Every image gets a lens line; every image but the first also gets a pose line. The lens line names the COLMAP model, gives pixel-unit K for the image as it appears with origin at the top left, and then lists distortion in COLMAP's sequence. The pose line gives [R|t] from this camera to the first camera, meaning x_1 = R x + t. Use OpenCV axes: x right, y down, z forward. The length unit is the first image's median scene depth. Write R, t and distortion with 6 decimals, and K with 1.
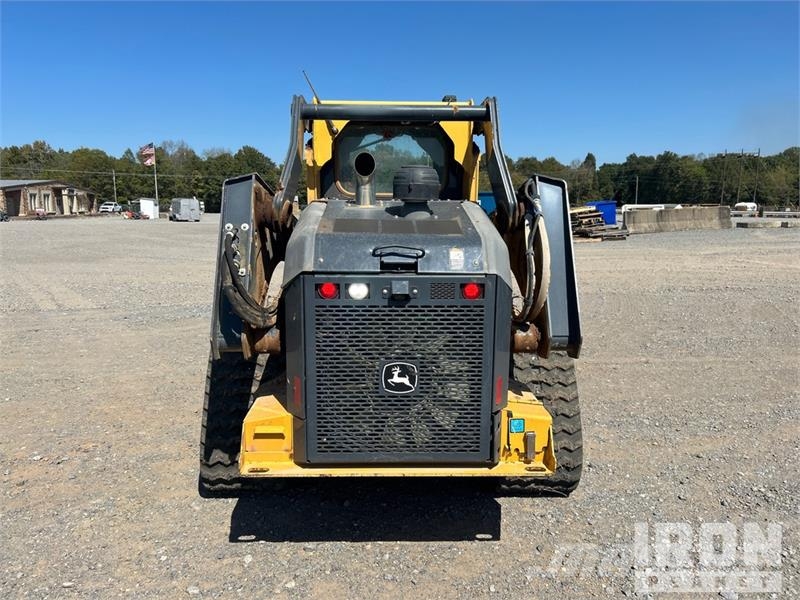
lens RADIAL K [[602.6, 0, 393.8], [0, 602.6, 300.6], [0, 0, 1]] dist [0.058254, -0.064654]
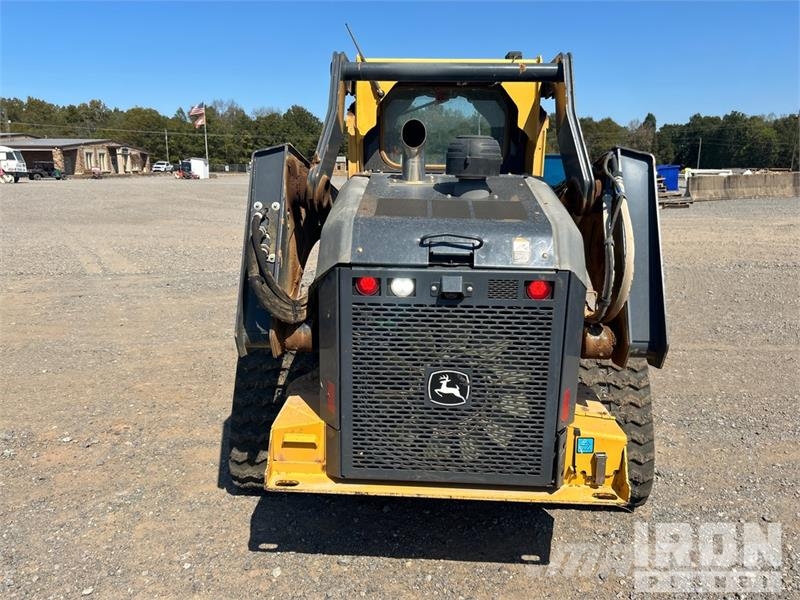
lens RADIAL K [[602.6, 0, 393.8], [0, 602.6, 300.6], [0, 0, 1]] dist [0.058254, -0.064654]
pose [[0.996997, 0.024880, -0.073334, -0.007120], [-0.020317, 0.997849, 0.062333, -0.040964], [0.074728, -0.060656, 0.995358, 0.124308]]
